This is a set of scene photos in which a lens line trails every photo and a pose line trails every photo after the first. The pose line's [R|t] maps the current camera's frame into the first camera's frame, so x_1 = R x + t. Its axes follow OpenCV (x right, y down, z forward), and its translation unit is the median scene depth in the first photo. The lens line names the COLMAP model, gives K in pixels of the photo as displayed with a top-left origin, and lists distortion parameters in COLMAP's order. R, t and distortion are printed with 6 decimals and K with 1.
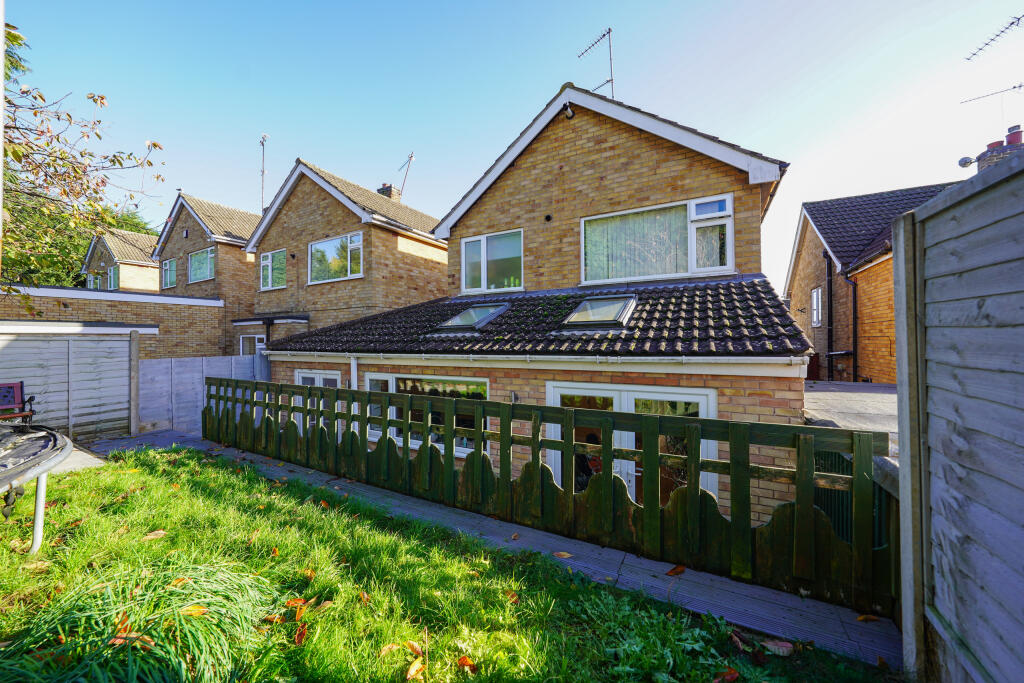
lens RADIAL K [[361.0, 0, 512.5], [0, 361.0, 339.5], [0, 0, 1]] dist [-0.024753, 0.005602]
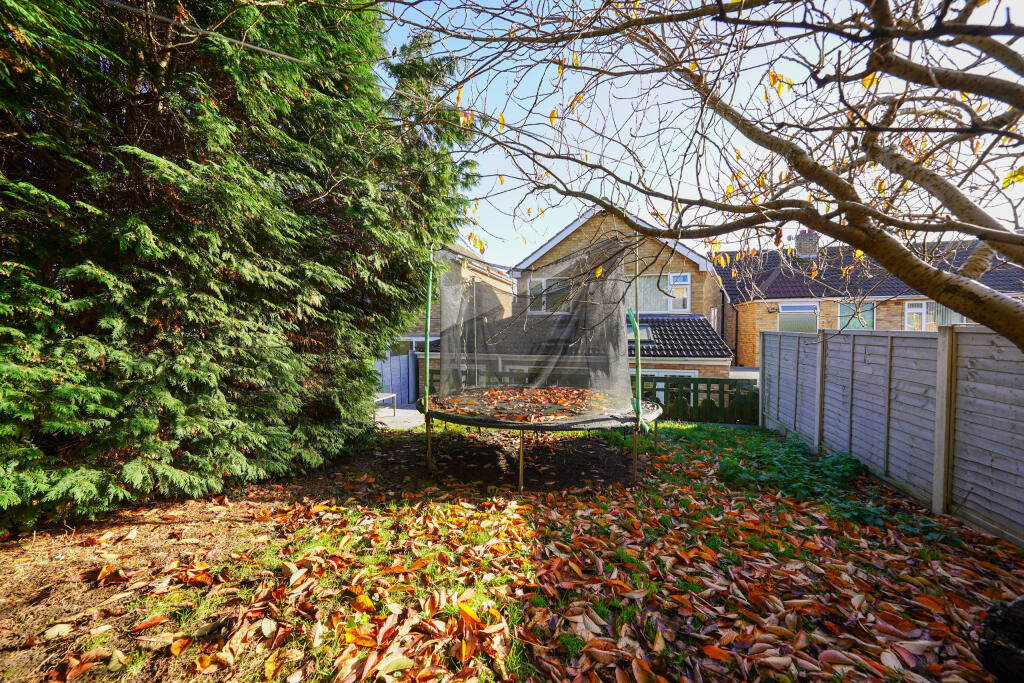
lens RADIAL K [[361.0, 0, 512.5], [0, 361.0, 339.5], [0, 0, 1]] dist [-0.024753, 0.005602]
pose [[0.971584, -0.003558, 0.236668, -1.284171], [-0.003943, 0.999505, 0.031213, -0.150110], [-0.236662, -0.031259, 0.971089, -1.125304]]
